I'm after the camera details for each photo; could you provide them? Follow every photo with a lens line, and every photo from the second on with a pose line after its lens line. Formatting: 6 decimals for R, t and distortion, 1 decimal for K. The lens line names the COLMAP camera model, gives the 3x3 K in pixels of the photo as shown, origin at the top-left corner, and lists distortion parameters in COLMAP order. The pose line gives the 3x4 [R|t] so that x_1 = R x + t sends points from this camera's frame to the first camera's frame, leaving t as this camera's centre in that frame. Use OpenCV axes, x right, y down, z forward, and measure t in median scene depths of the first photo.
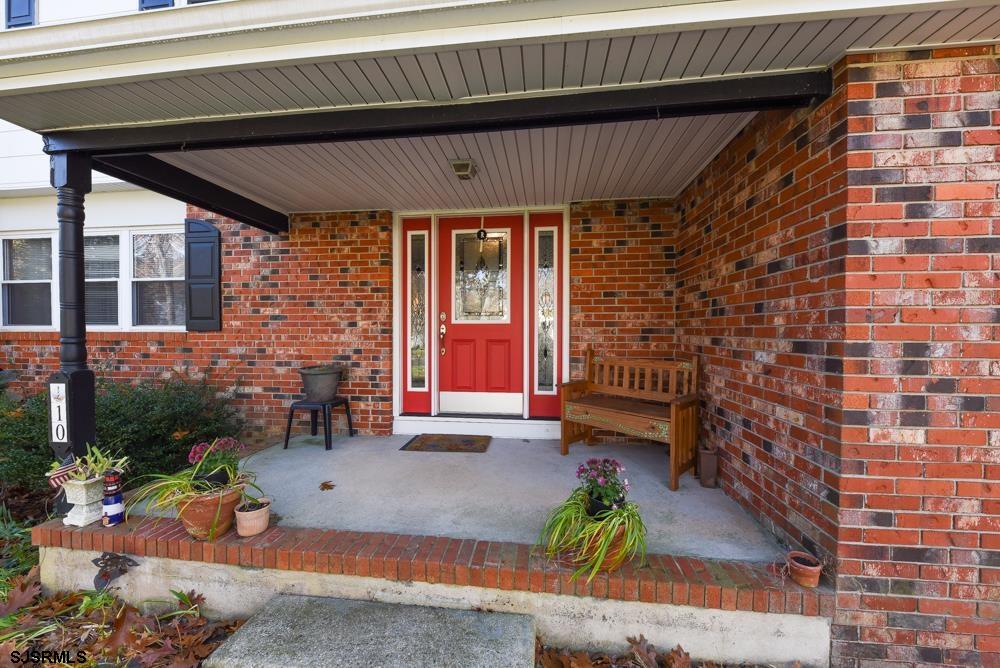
lens RADIAL K [[356.5, 0, 501.0], [0, 356.5, 335.1], [0, 0, 1]] dist [-0.000575, -0.000016]
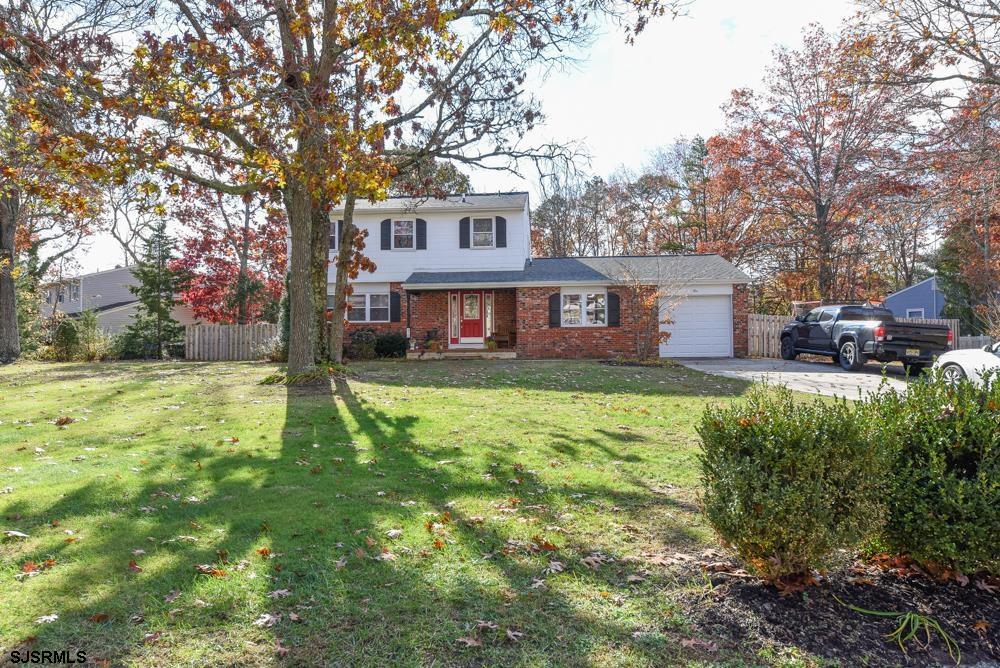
lens RADIAL K [[605.5, 0, 501.5], [0, 605.5, 337.4], [0, 0, 1]] dist [-0.002424, 0.000294]
pose [[0.998980, -0.009462, 0.044144, -0.022486], [0.010288, 0.999775, -0.018524, 0.280752], [-0.043958, 0.018960, 0.998853, -5.389144]]
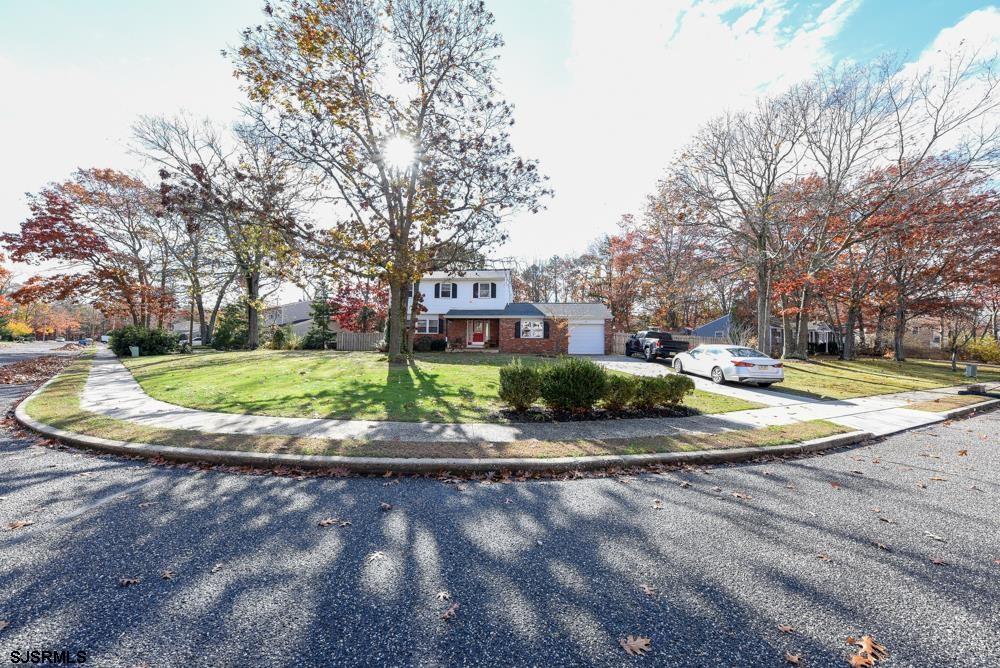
lens RADIAL K [[351.2, 0, 503.1], [0, 351.2, 348.0], [0, 0, 1]] dist [0.000945, 0.000076]
pose [[0.999697, 0.010343, 0.022358, 0.308078], [-0.010385, 0.999944, 0.001788, 0.269353], [-0.022338, -0.002020, 0.999748, -6.528639]]
